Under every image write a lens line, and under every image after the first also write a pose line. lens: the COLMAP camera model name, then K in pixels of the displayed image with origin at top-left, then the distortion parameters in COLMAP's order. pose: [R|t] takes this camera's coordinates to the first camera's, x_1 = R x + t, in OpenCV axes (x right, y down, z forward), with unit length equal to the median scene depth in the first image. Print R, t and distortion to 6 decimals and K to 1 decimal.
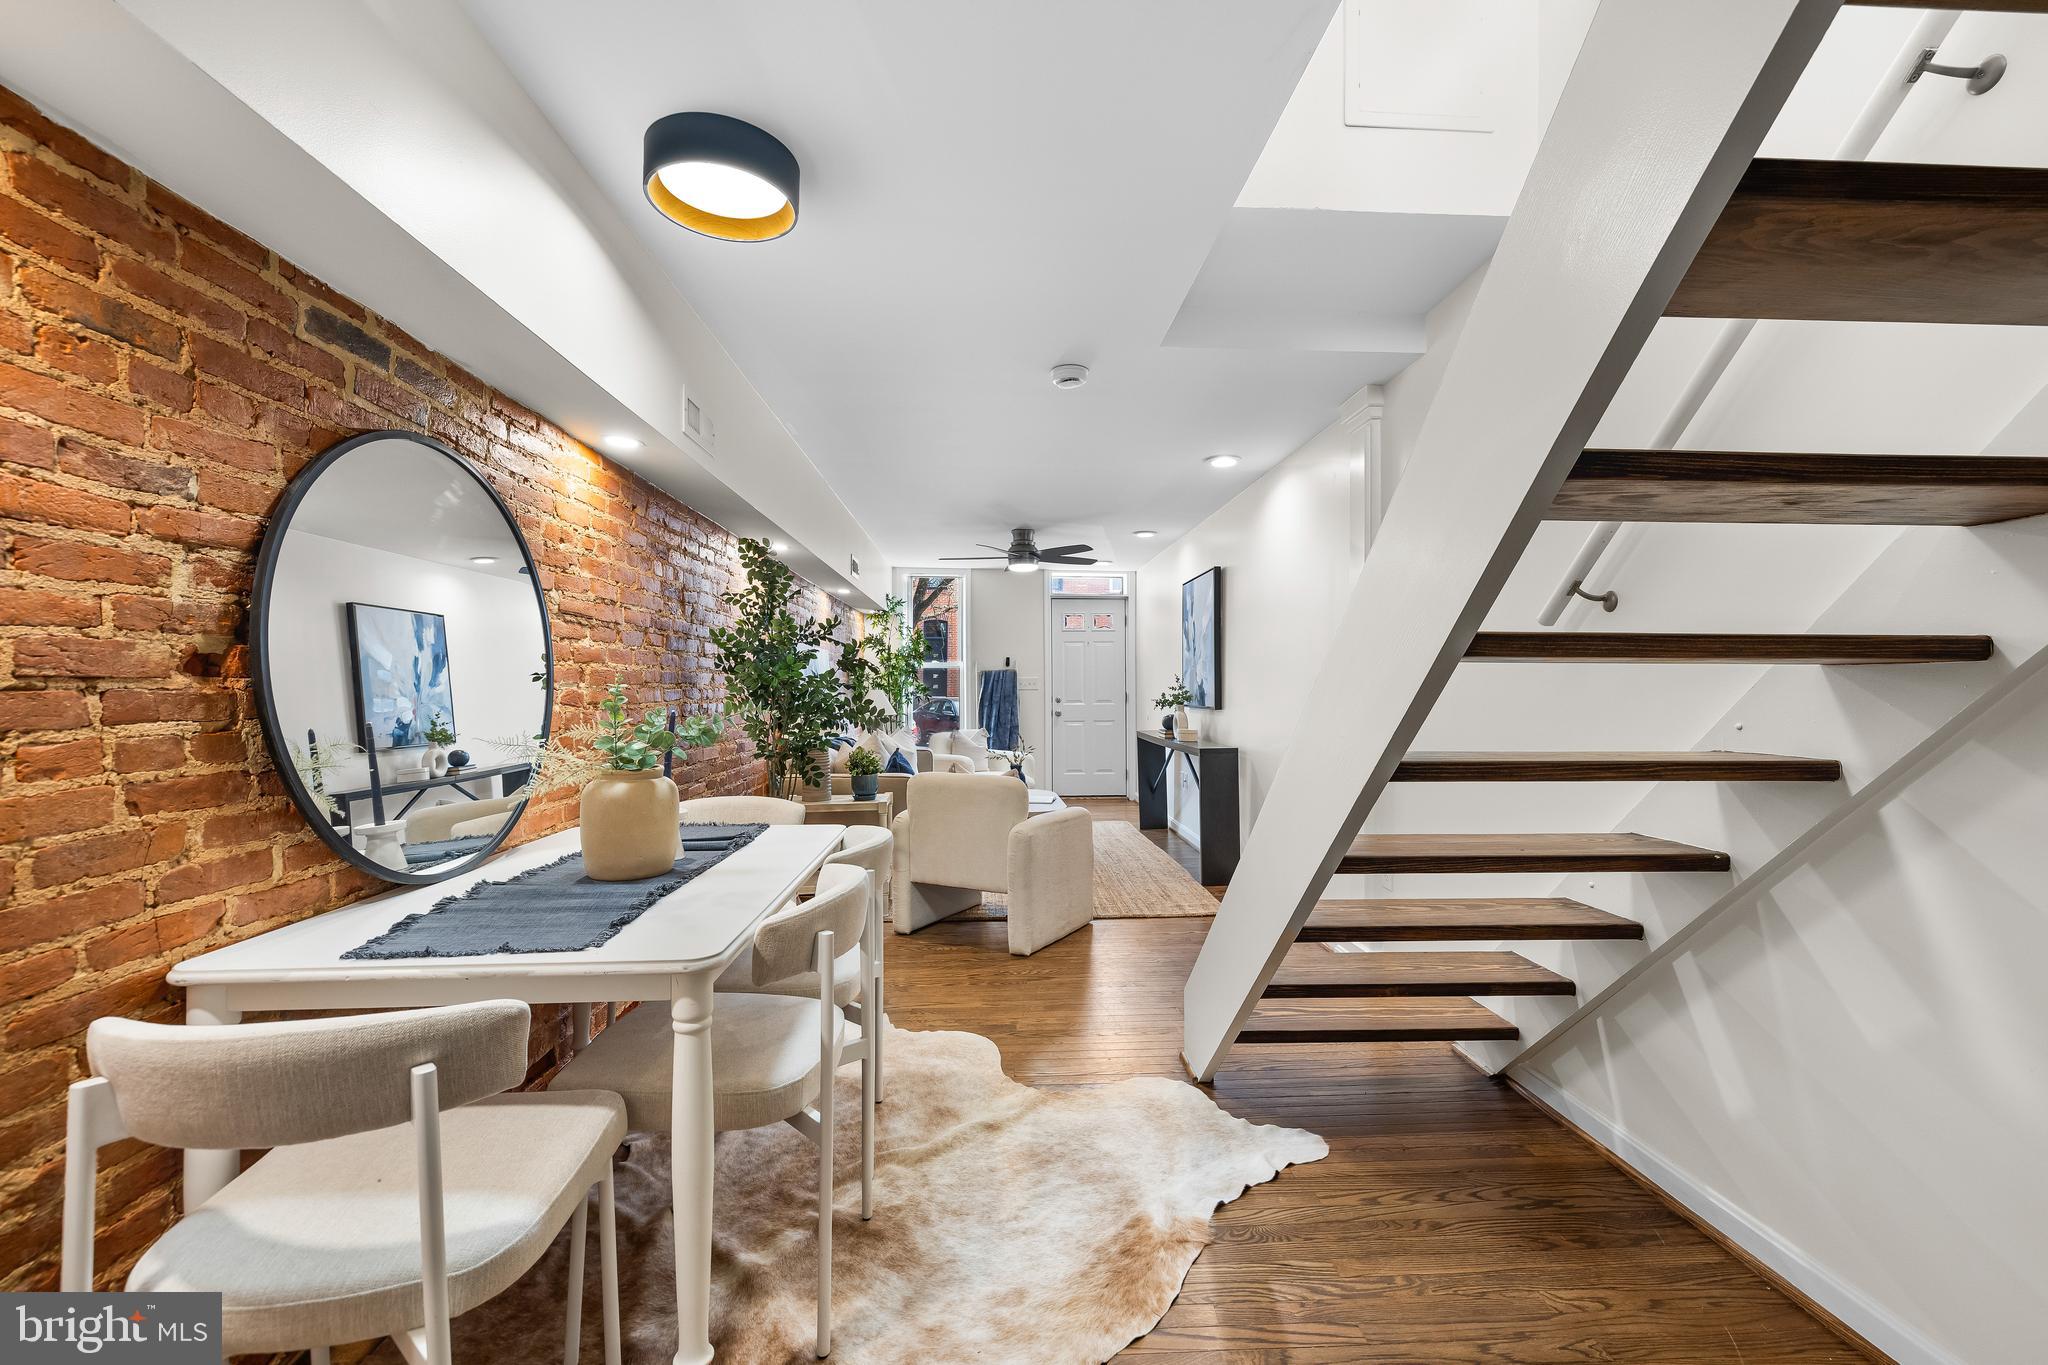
lens RADIAL K [[859.7, 0, 1026.7], [0, 859.7, 675.2], [0, 0, 1]] dist [0.000232, 0.000098]
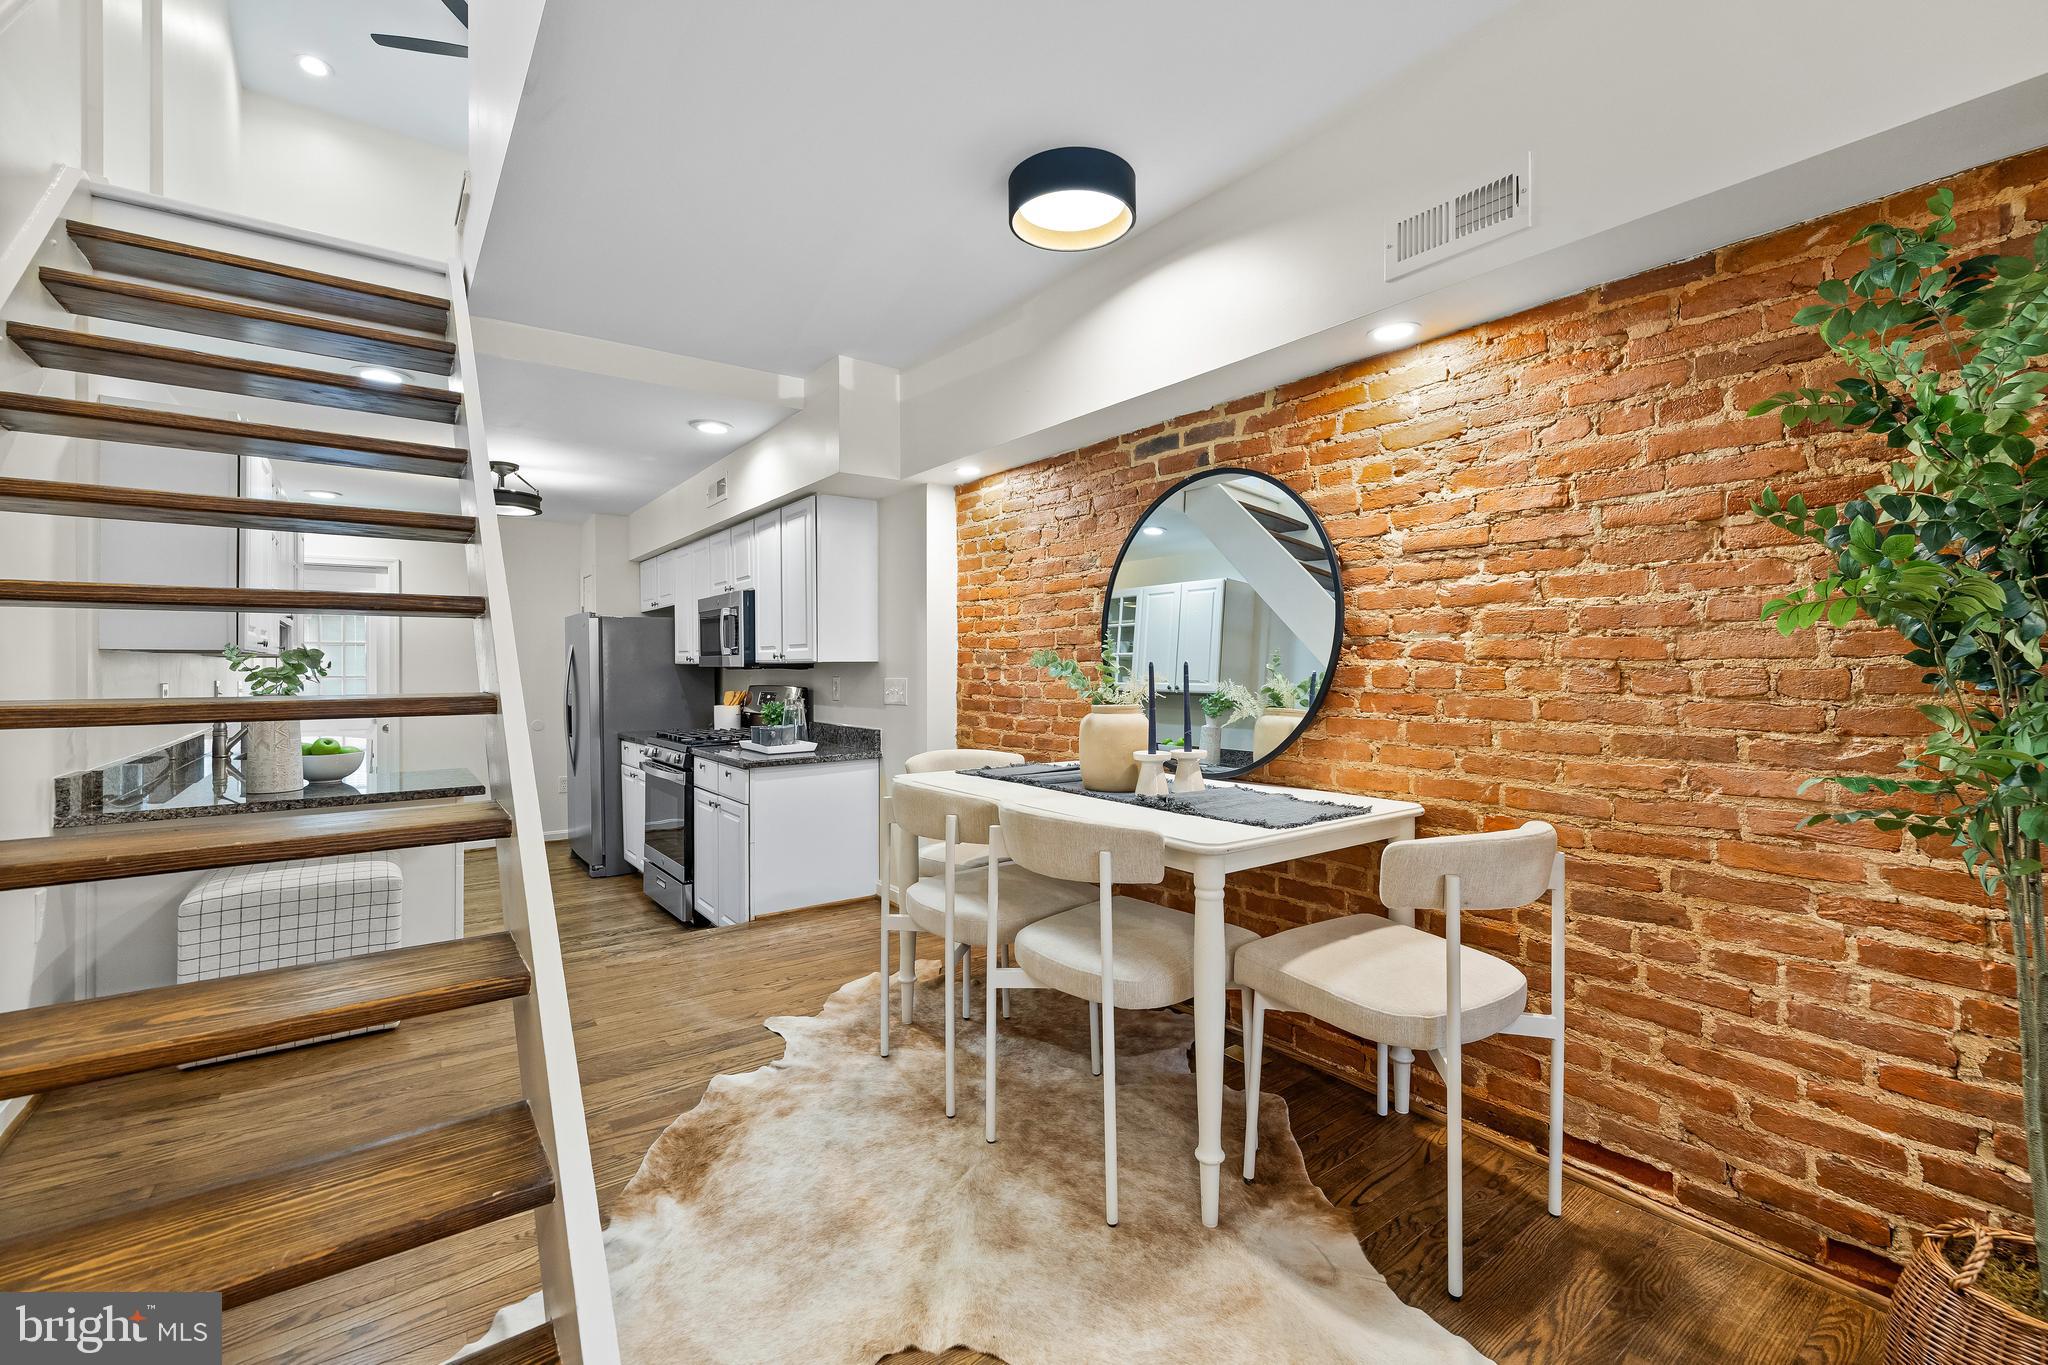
lens RADIAL K [[873.8, 0, 1030.3], [0, 873.8, 662.2], [0, 0, 1]] dist [0.001427, 0.000046]
pose [[-0.829422, -0.004403, -0.558606, 0.191396], [0.007048, 0.999807, -0.018346, 0.036057], [0.558578, -0.019154, -0.829230, 1.065868]]
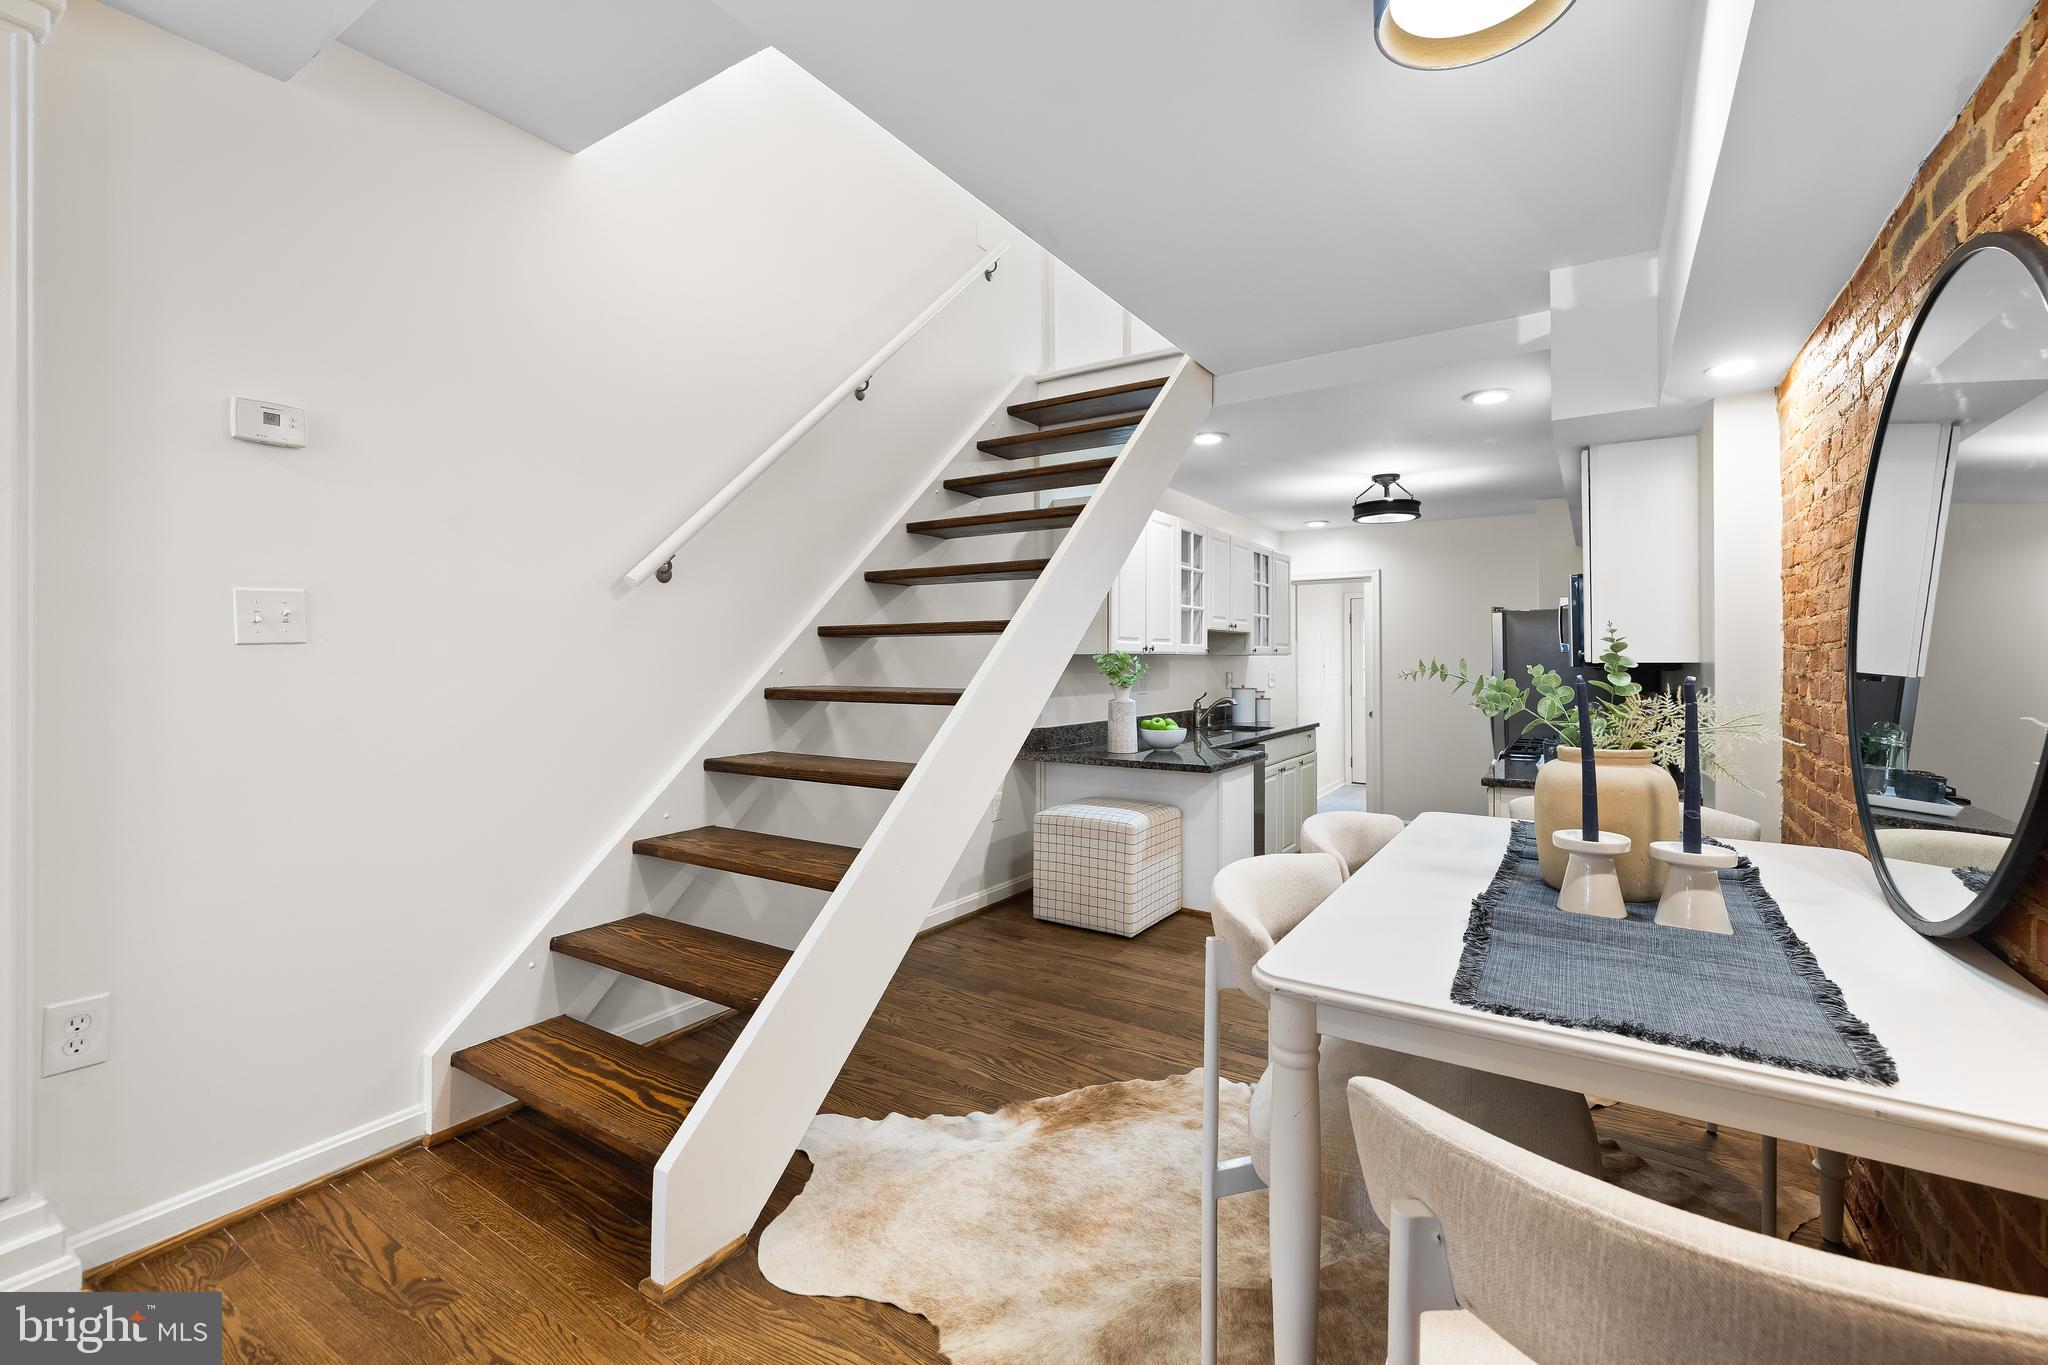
lens RADIAL K [[877.8, 0, 1037.5], [0, 877.8, 651.1], [0, 0, 1]] dist [-0.002158, -0.000249]
pose [[-0.813788, 0.002950, 0.581155, -0.268750], [-0.008992, 0.999804, -0.017666, 0.022723], [-0.581093, -0.019602, -0.813601, 1.019716]]
